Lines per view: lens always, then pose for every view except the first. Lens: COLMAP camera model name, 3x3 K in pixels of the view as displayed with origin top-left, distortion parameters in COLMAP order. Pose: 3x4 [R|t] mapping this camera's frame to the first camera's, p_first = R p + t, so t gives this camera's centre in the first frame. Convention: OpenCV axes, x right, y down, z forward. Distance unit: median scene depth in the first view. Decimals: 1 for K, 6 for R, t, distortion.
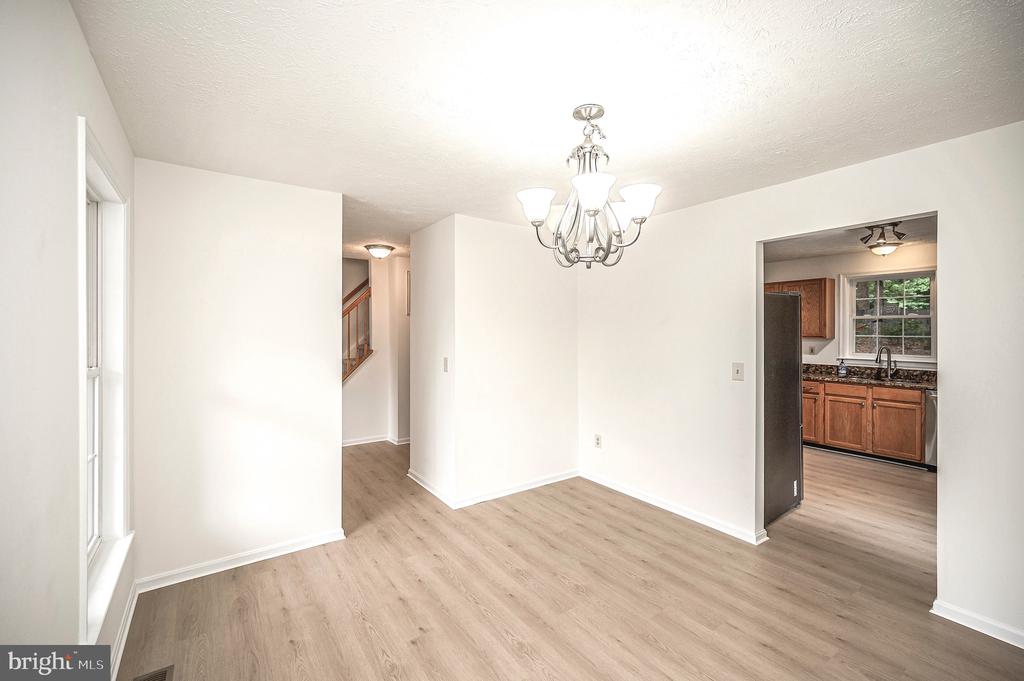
lens RADIAL K [[422.7, 0, 511.2], [0, 422.7, 342.3], [0, 0, 1]] dist [-0.000906, 0.002098]
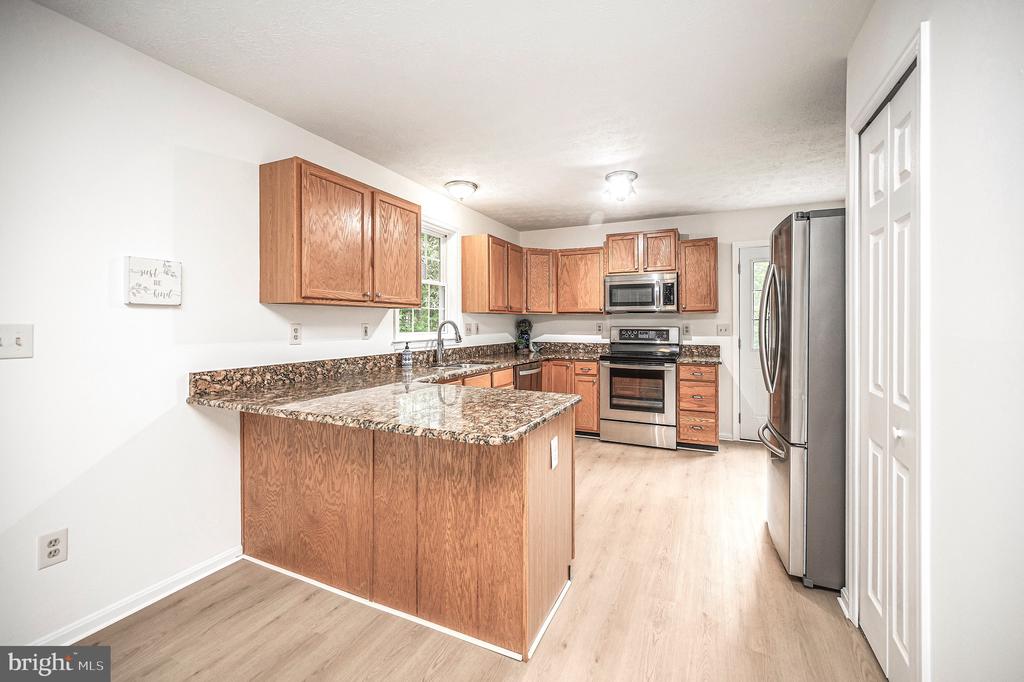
lens RADIAL K [[419.0, 0, 522.9], [0, 419.0, 326.2], [0, 0, 1]] dist [0.008480, -0.000519]
pose [[-0.497009, -0.003905, 0.867737, 0.165237], [0.015811, 0.999783, 0.013555, 0.011620], [-0.867601, 0.020457, -0.496839, 1.232167]]
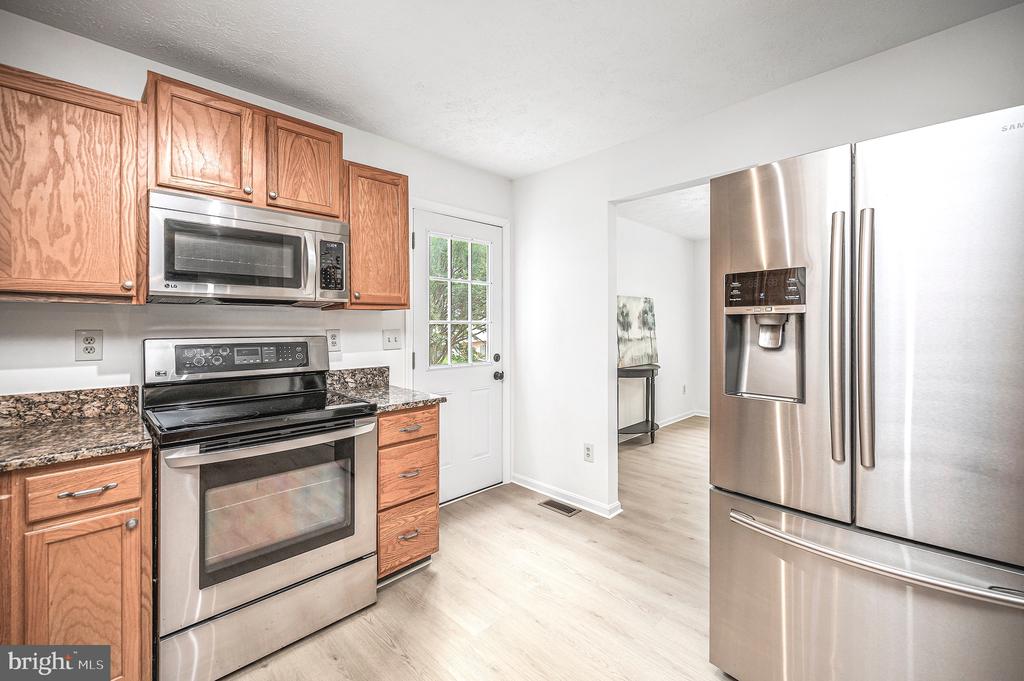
lens RADIAL K [[422.7, 0, 506.0], [0, 422.7, 323.5], [0, 0, 1]] dist [-0.000906, 0.002098]
pose [[-0.987600, 0.006405, -0.156858, 0.649908], [0.004801, 0.999932, 0.010598, 0.013588], [0.156915, 0.009713, -0.987564, 0.973011]]
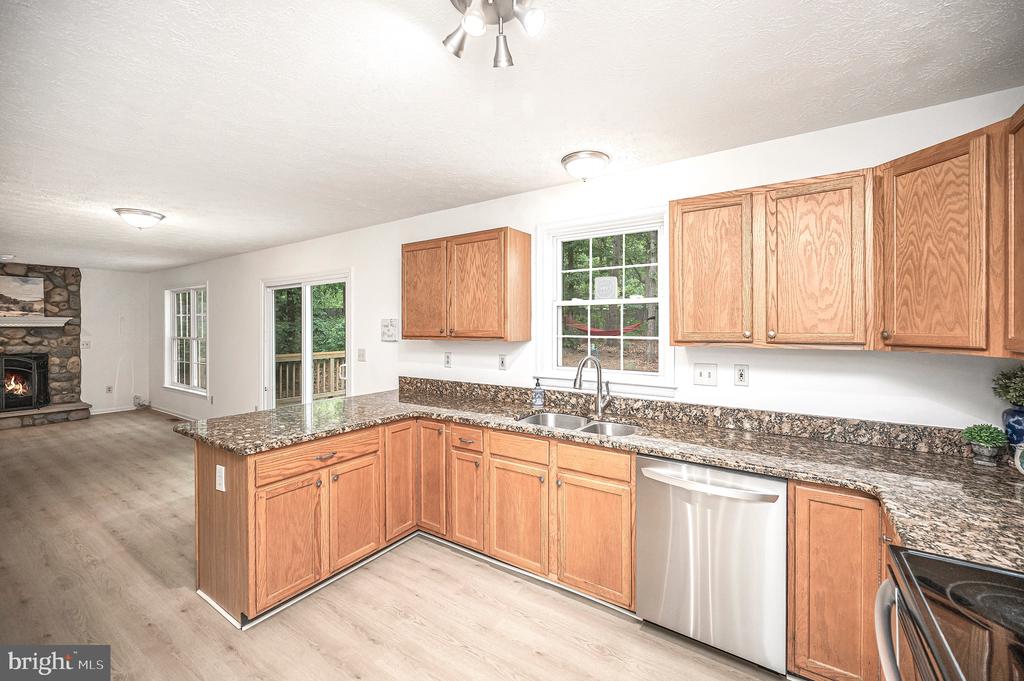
lens RADIAL K [[422.7, 0, 506.4], [0, 422.7, 327.4], [0, 0, 1]] dist [-0.000906, 0.002098]
pose [[0.940625, 0.001384, 0.339446, 0.590593], [0.004196, 0.999868, -0.015706, -0.018823], [-0.339423, 0.016198, 0.940495, 0.522473]]
